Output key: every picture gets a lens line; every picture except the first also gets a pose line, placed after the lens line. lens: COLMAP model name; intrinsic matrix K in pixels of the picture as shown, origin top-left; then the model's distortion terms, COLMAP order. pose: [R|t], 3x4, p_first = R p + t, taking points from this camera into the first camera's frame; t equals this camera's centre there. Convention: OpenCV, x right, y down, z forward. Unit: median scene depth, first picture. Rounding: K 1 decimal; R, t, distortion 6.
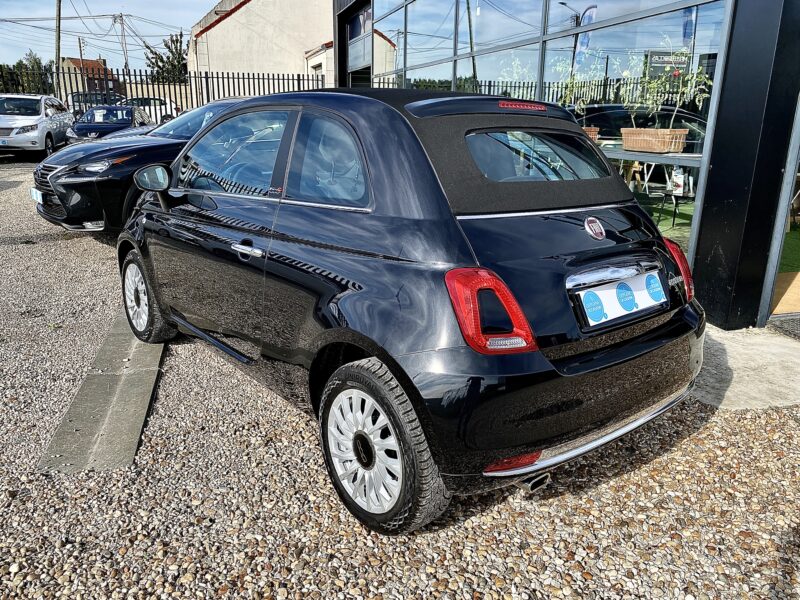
lens RADIAL K [[608.0, 0, 397.3], [0, 608.0, 299.5], [0, 0, 1]] dist [0.002794, 0.005796]
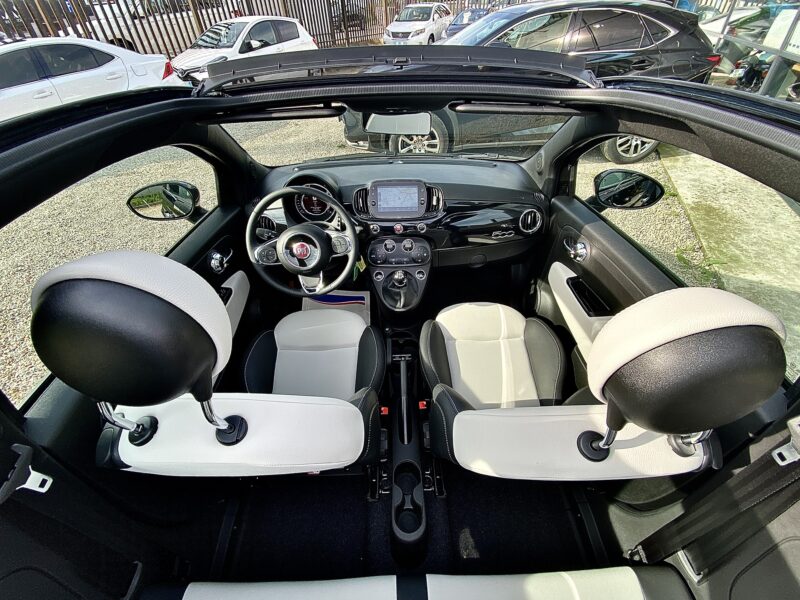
lens RADIAL K [[323.5, 0, 397.1], [0, 323.5, 300.9], [0, 0, 1]] dist [0.009496, -0.015480]
pose [[0.780572, 0.377235, -0.498399, 0.007433], [-0.124740, 0.875326, 0.467166, -0.040279], [0.612492, -0.302487, 0.730311, 0.110537]]
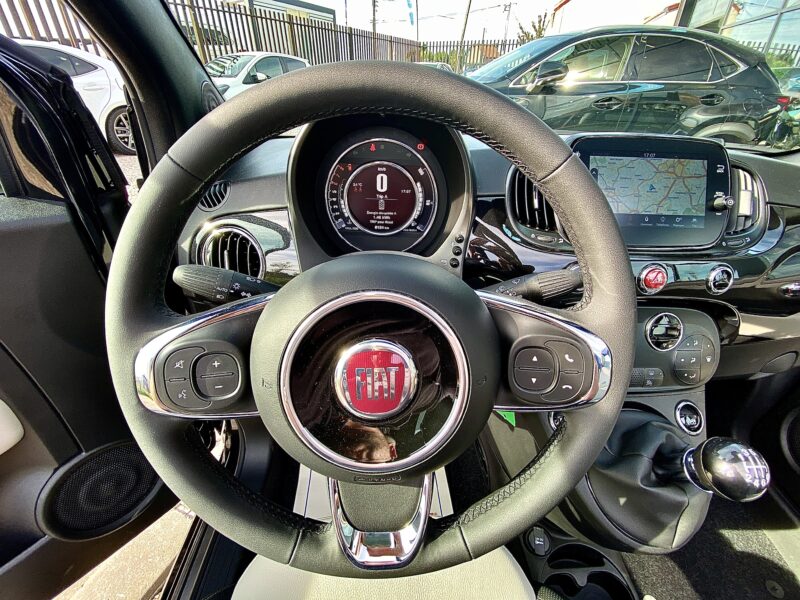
lens RADIAL K [[323.5, 0, 397.1], [0, 323.5, 300.9], [0, 0, 1]] dist [0.009496, -0.015480]
pose [[0.786328, 0.337464, -0.517500, -0.024689], [-0.170428, 0.923620, 0.343337, -0.028435], [0.593837, -0.181779, 0.783782, 0.131803]]
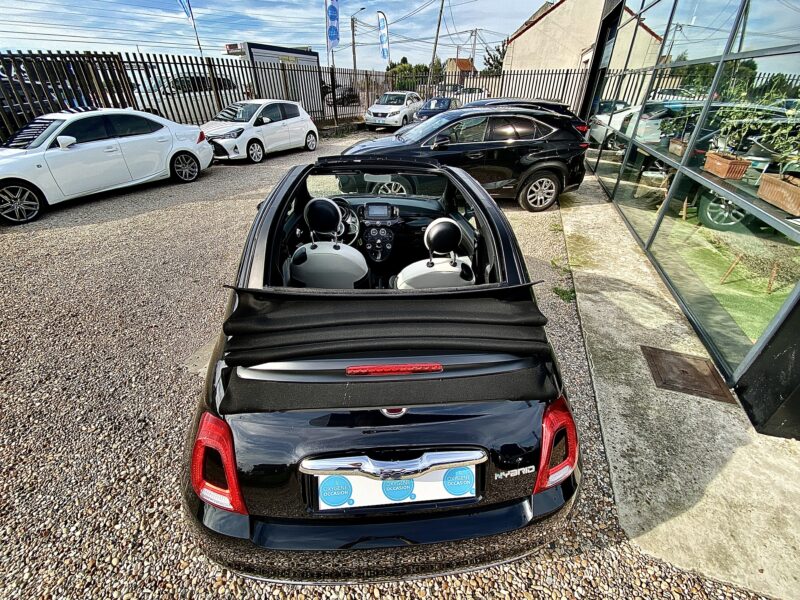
lens RADIAL K [[323.5, 0, 397.1], [0, 323.5, 300.9], [0, 0, 1]] dist [0.009496, -0.015480]
pose [[0.813596, 0.301546, -0.497123, 0.047857], [-0.152455, 0.935724, 0.318084, -0.037789], [0.561087, -0.183003, 0.807274, 0.058571]]
